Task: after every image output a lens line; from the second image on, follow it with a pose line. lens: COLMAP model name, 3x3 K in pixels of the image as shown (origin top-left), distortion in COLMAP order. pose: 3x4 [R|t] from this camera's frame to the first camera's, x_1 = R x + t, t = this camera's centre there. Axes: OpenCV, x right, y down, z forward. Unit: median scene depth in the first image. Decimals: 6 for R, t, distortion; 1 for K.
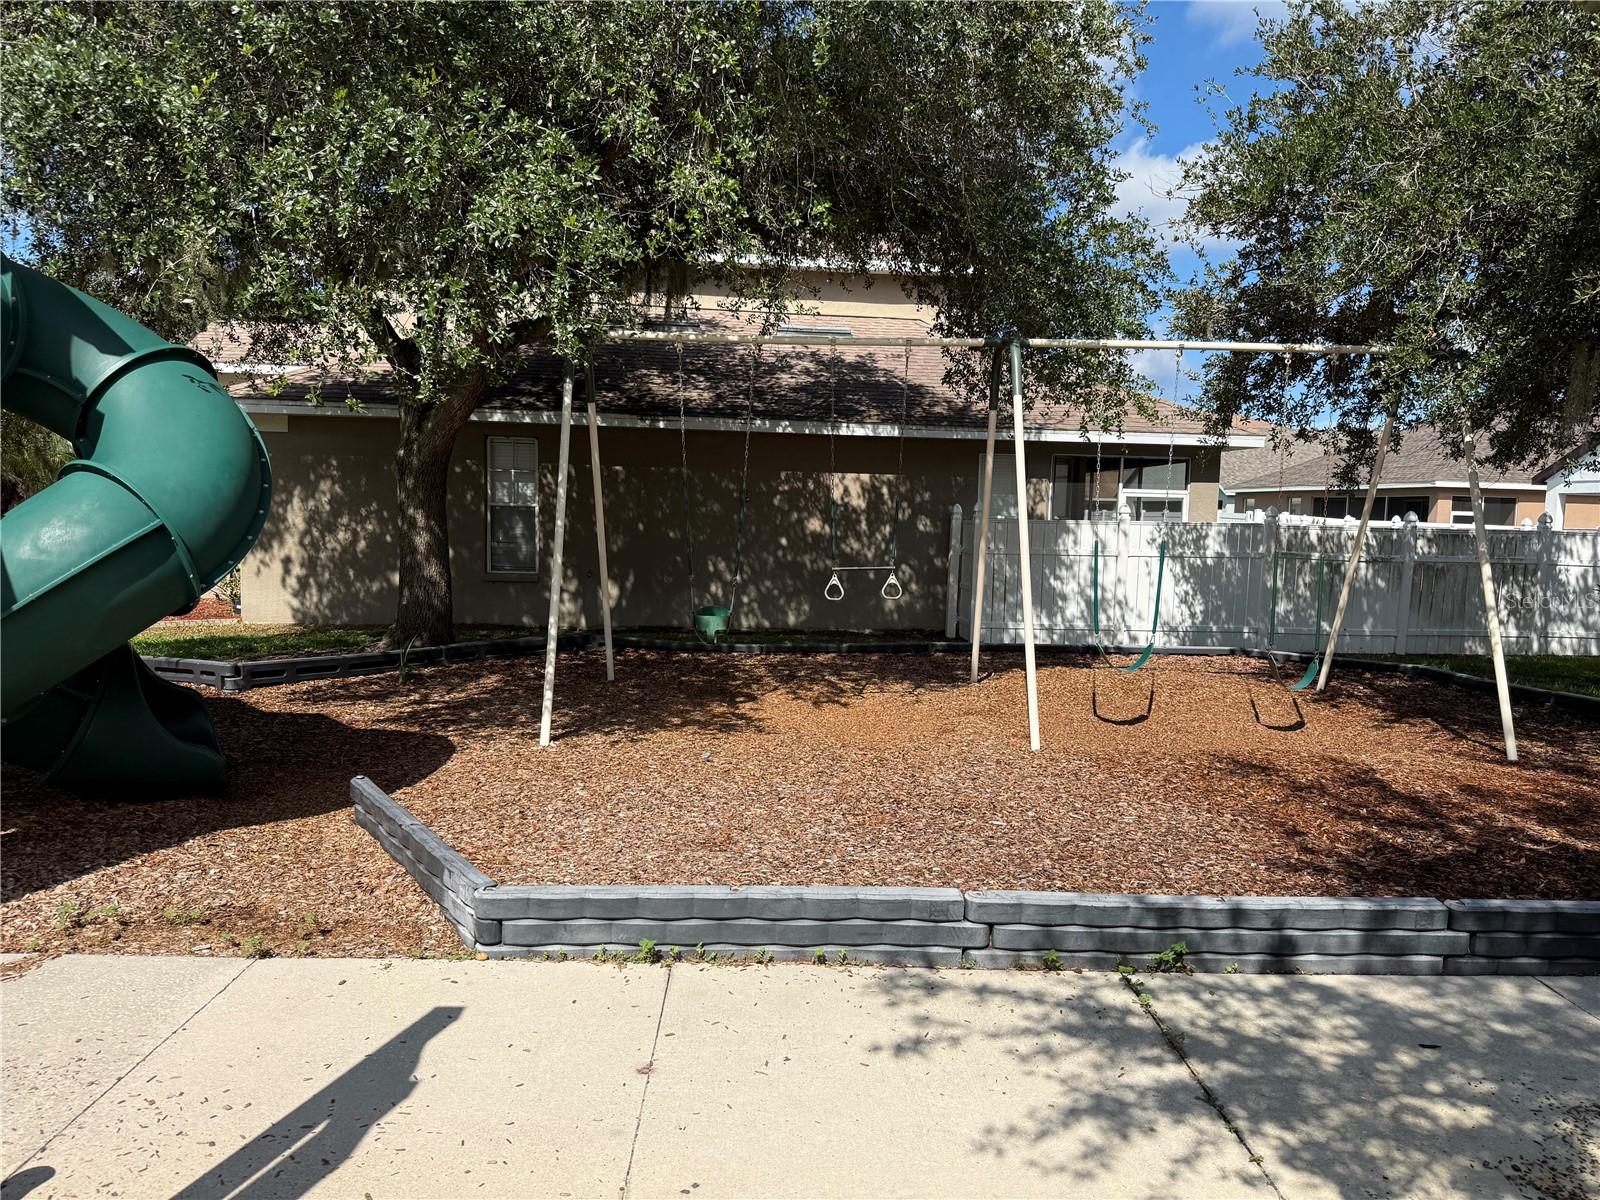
lens RADIAL K [[1122.3, 0, 800.0], [0, 1122.3, 600.0], [0, 0, 1]] dist [-0.003719, -0.008466]
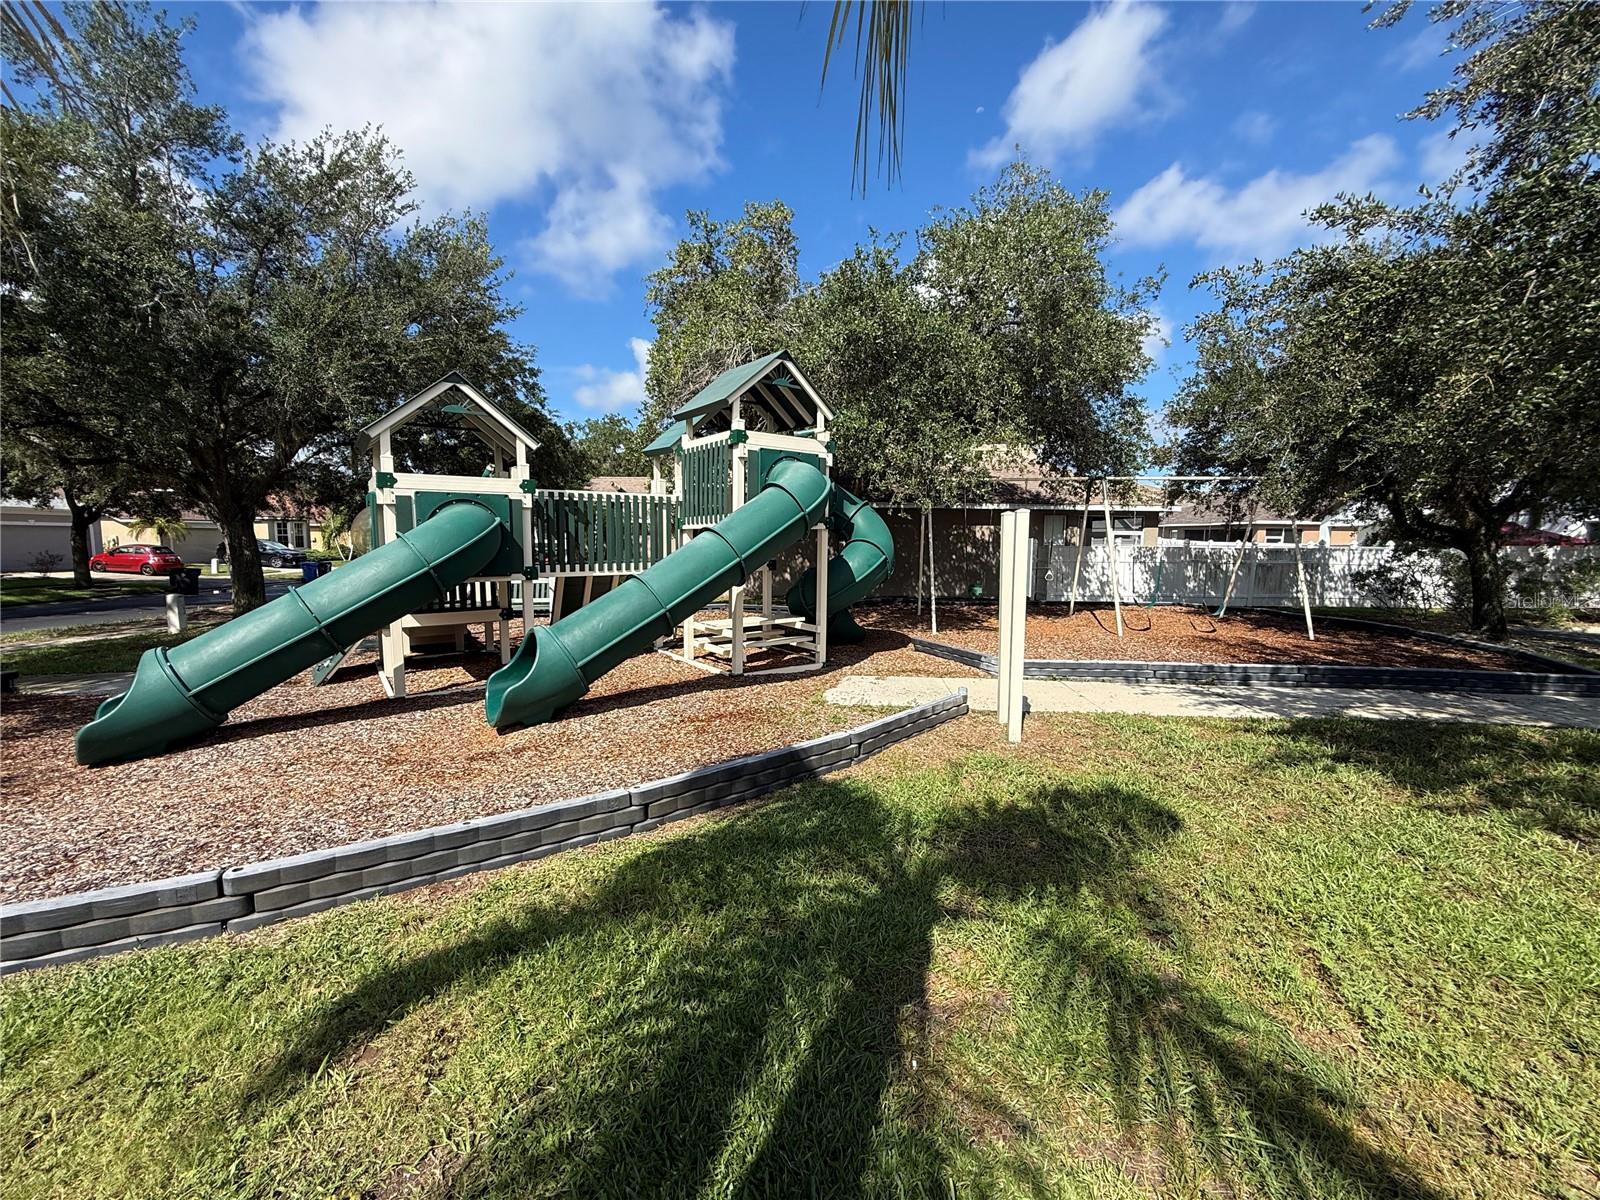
lens RADIAL K [[629.2, 0, 805.5], [0, 629.2, 592.4], [0, 0, 1]] dist [0.000960, -0.000343]
pose [[0.995521, -0.004073, -0.094452, -0.208778], [0.004822, 0.999959, 0.007702, 0.008538], [0.094417, -0.008123, 0.995500, -0.298201]]
